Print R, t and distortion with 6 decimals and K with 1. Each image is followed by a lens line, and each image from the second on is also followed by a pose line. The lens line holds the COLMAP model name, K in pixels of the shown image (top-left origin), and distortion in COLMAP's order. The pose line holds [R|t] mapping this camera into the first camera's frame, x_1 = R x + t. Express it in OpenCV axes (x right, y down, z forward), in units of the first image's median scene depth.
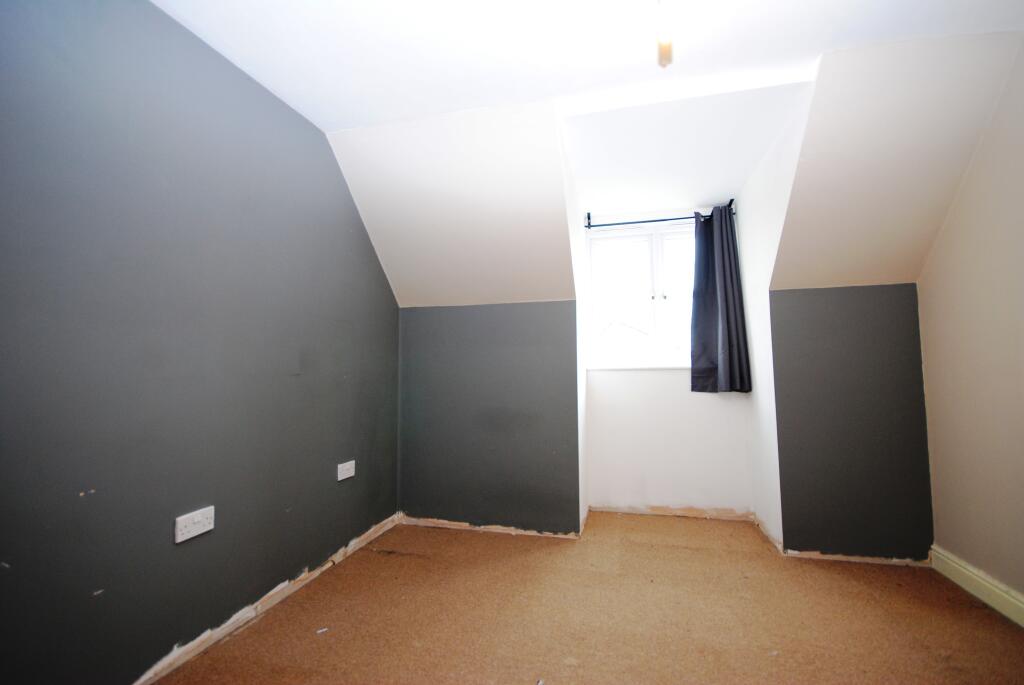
lens RADIAL K [[450.1, 0, 516.7], [0, 450.1, 338.7], [0, 0, 1]] dist [0.011644, -0.010820]
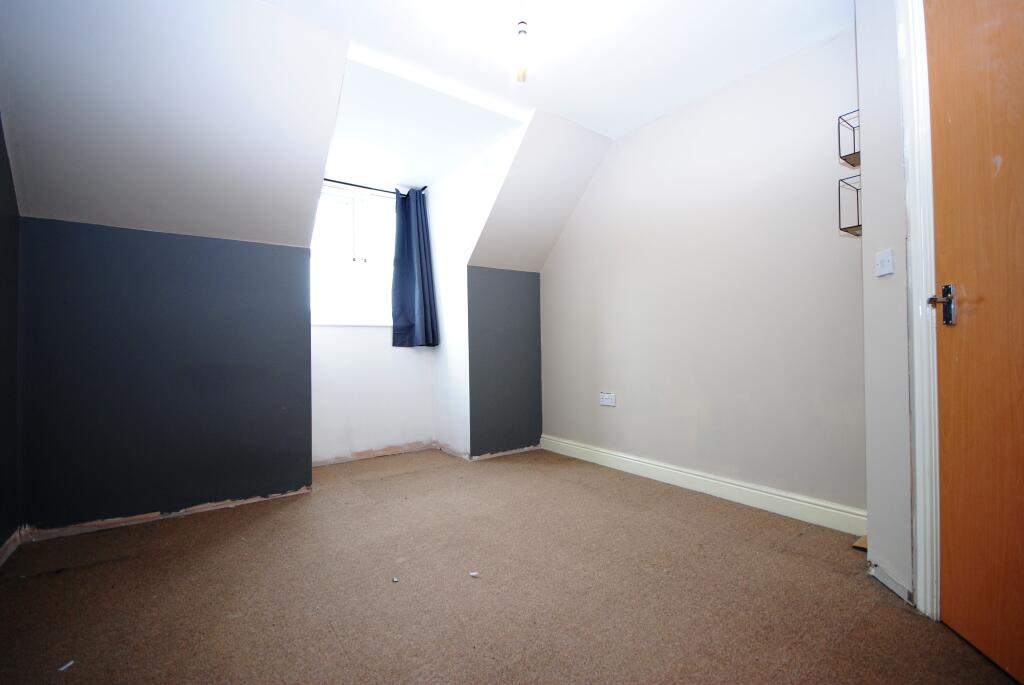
lens RADIAL K [[450.1, 0, 516.7], [0, 450.1, 338.7], [0, 0, 1]] dist [0.011644, -0.010820]
pose [[0.636071, 0.012046, 0.771537, -0.321640], [-0.050530, 0.998382, 0.026070, 0.056456], [-0.769975, -0.055568, 0.635650, 0.037842]]
